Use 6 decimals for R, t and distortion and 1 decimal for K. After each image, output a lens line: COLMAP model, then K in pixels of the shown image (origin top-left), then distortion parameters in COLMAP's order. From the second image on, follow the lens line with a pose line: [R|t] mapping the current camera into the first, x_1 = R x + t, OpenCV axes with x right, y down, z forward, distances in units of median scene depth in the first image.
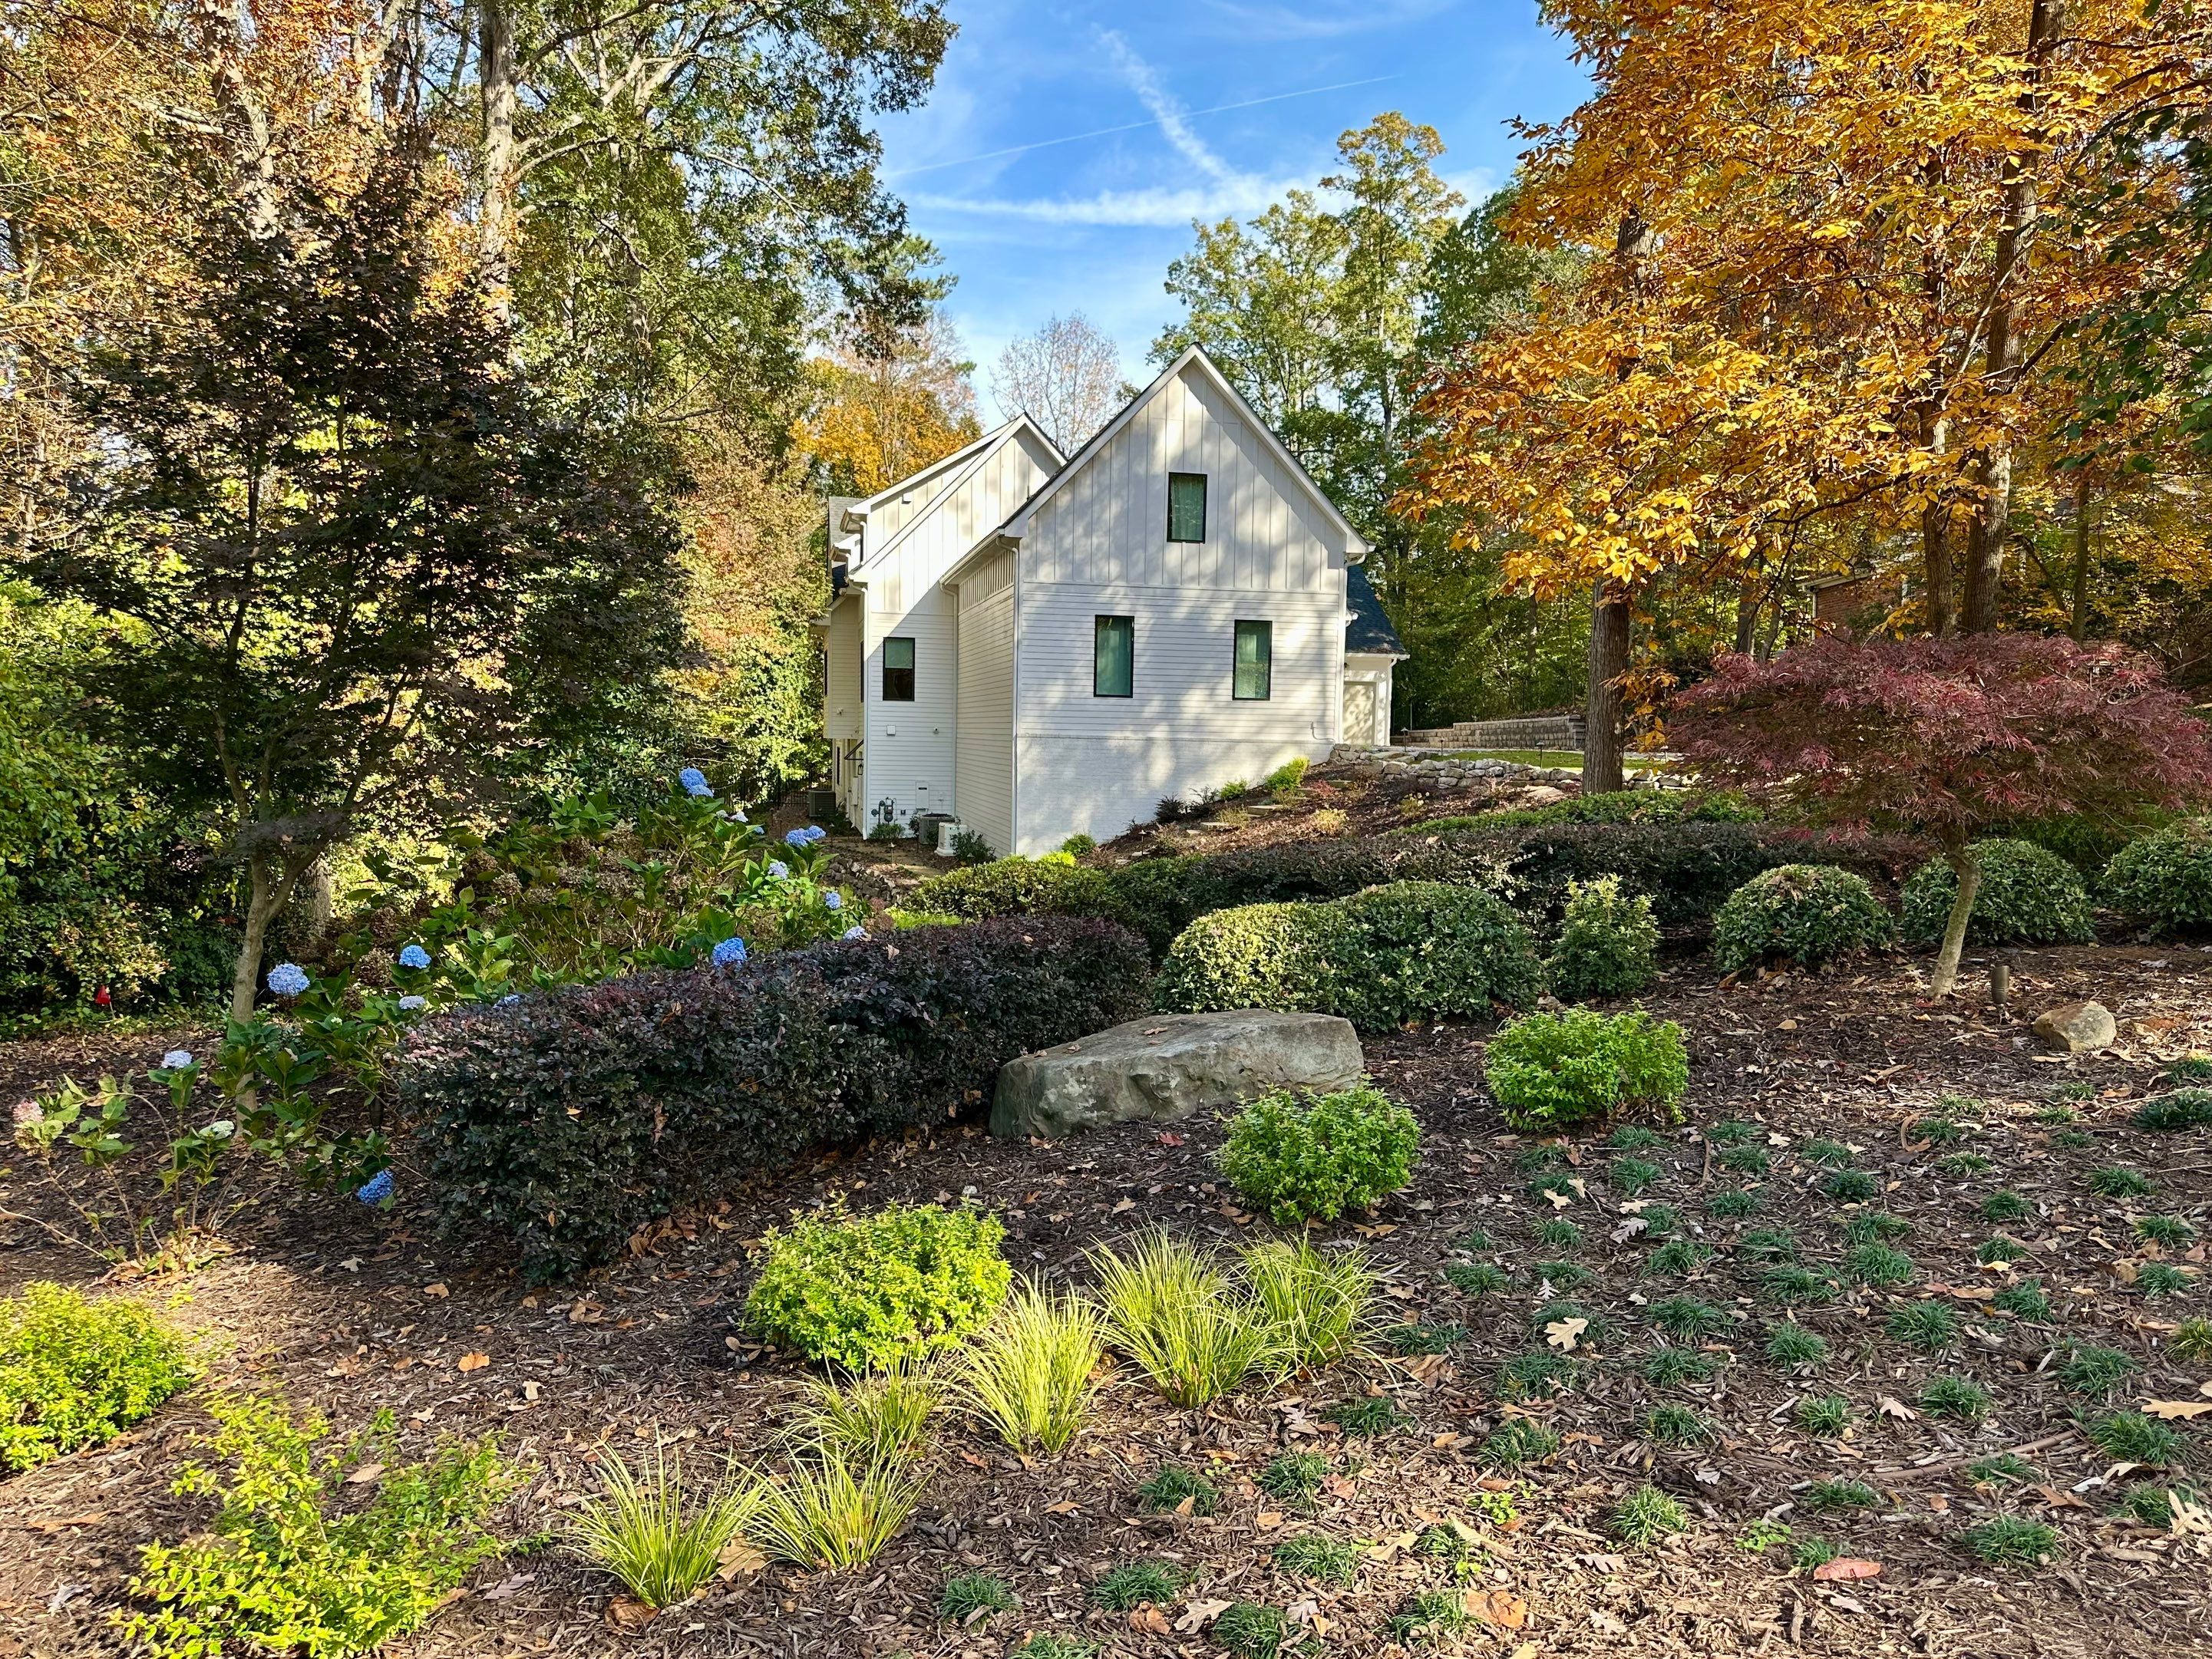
lens RADIAL K [[893.9, 0, 1106.0], [0, 893.9, 829.5], [0, 0, 1]] dist [0.002796, 0.000501]
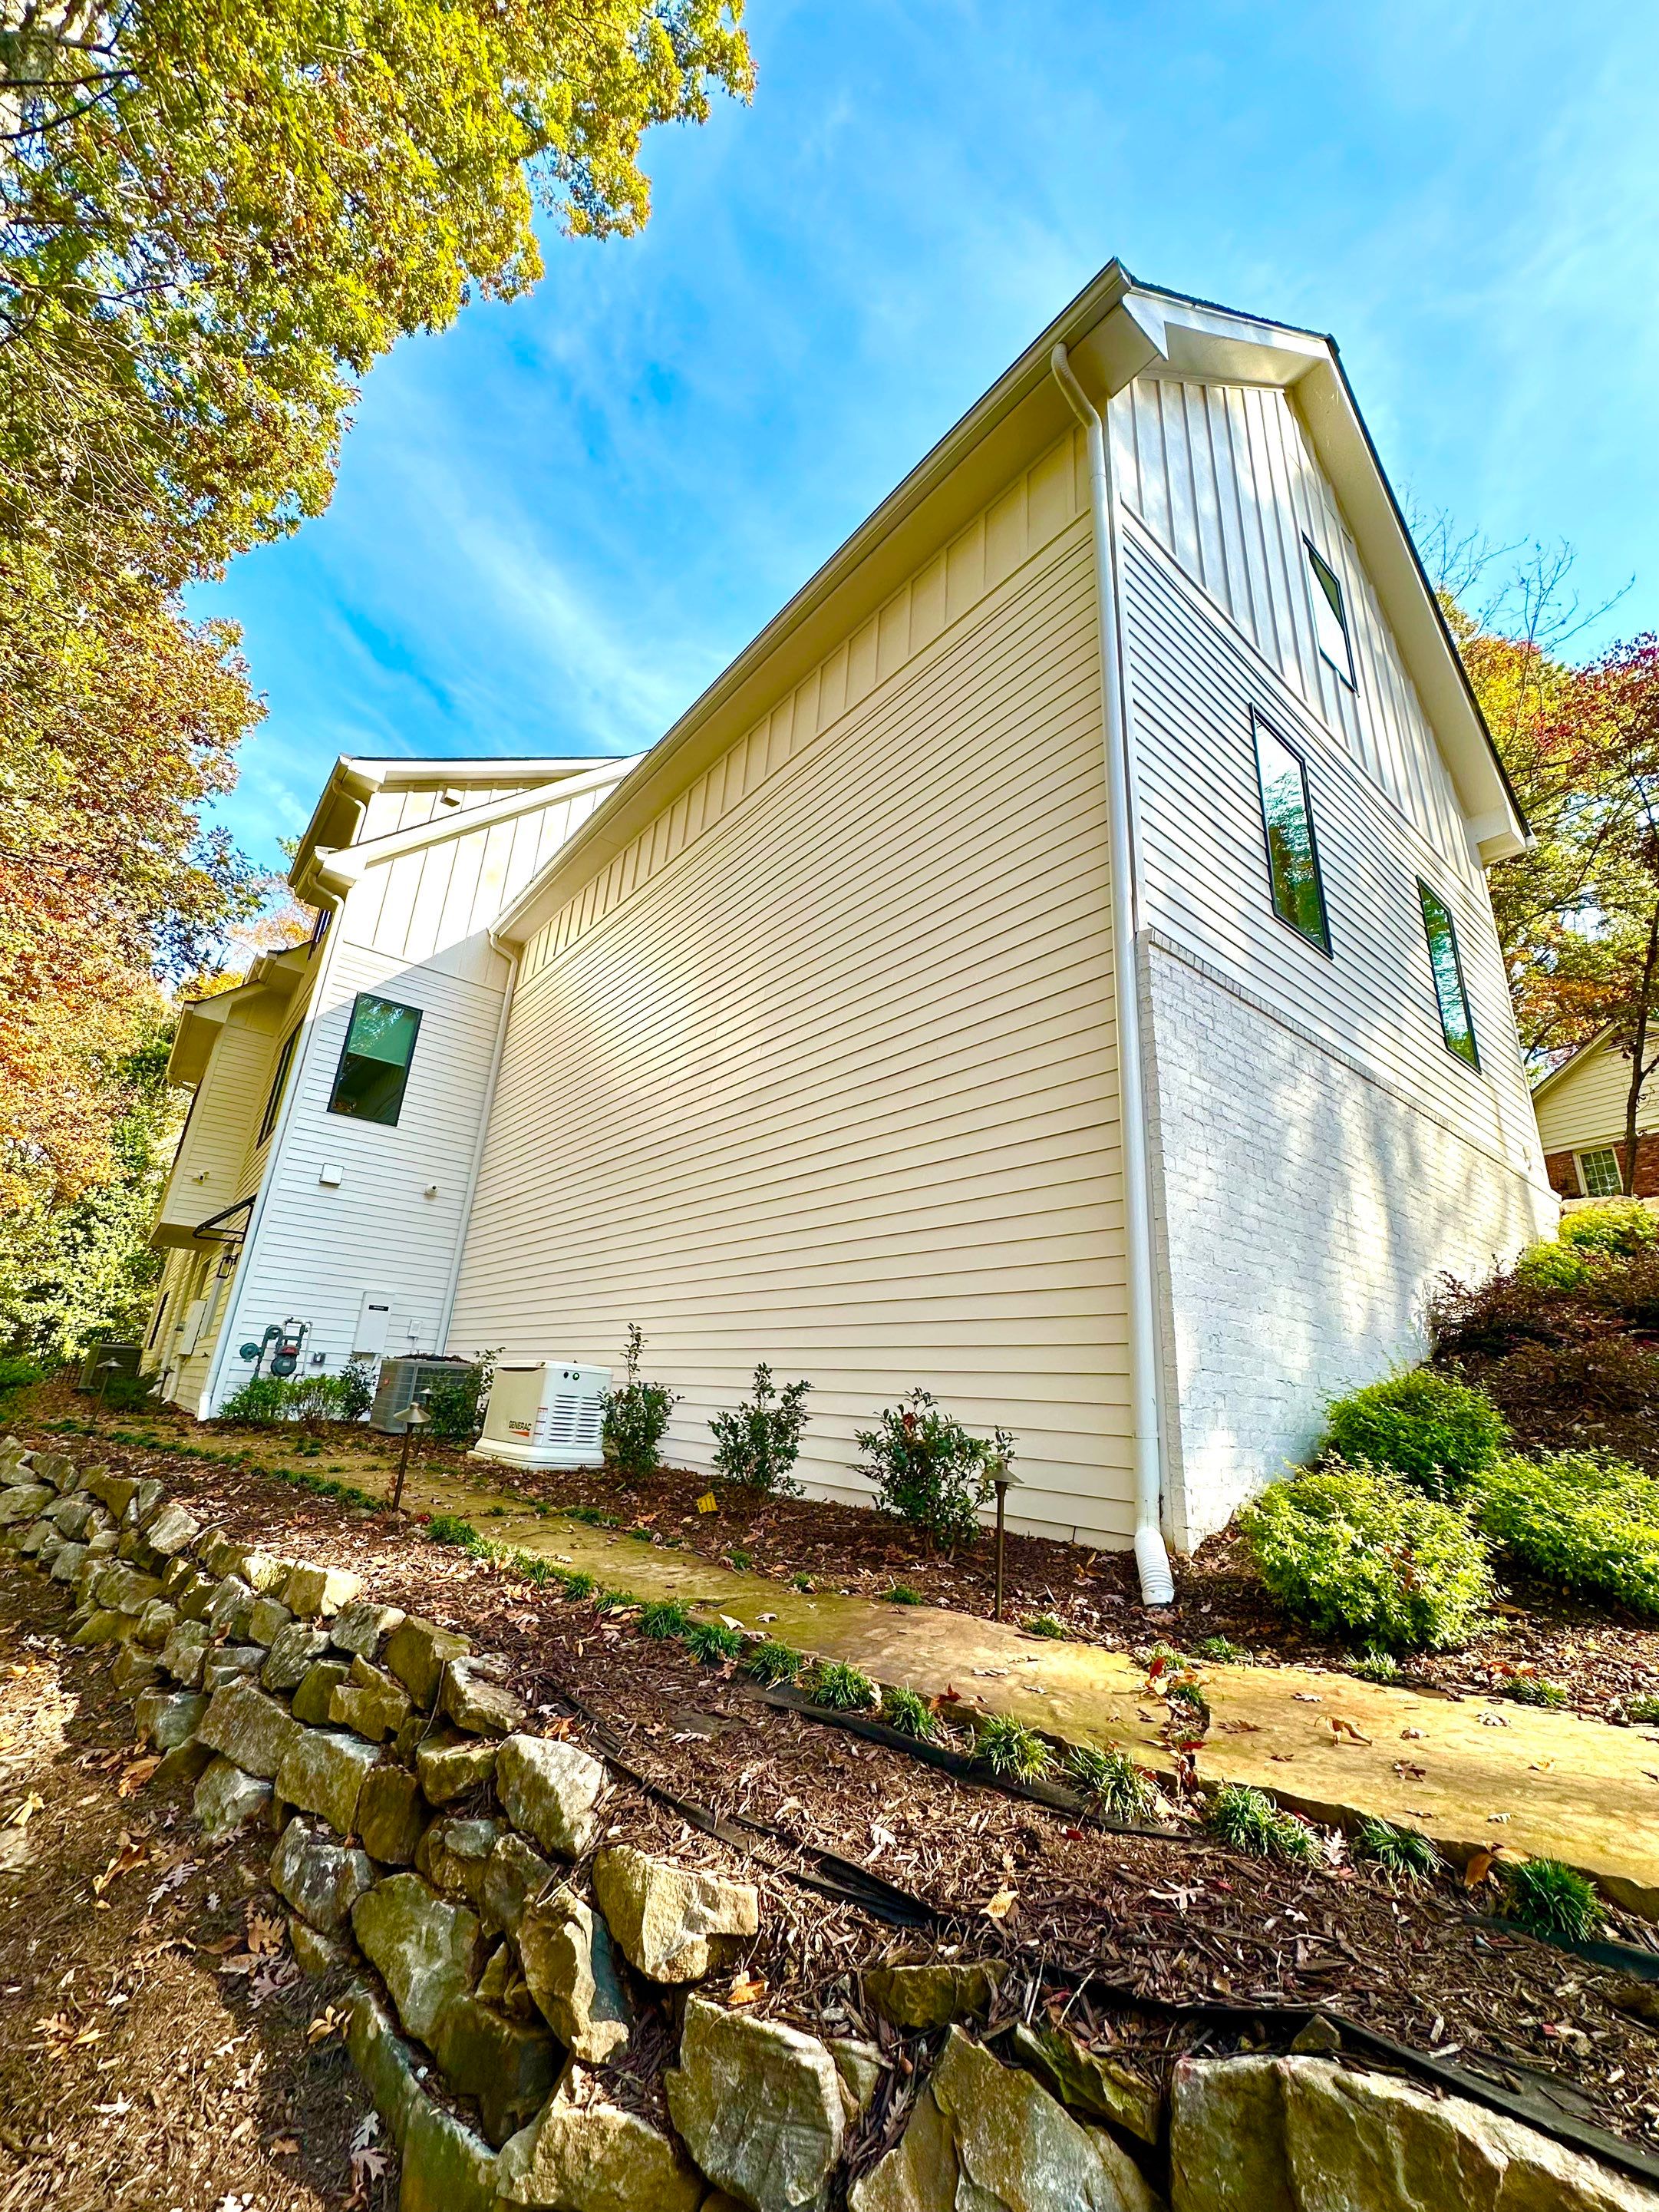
lens RADIAL K [[876.3, 0, 829.5], [0, 876.3, 1106.0], [0, 0, 1]] dist [-0.002619, 0.000430]
pose [[0.938179, 0.142925, 0.315266, -0.145968], [-0.019982, 0.931620, -0.362884, 0.014825], [-0.345574, 0.334151, 0.876882, 0.501100]]
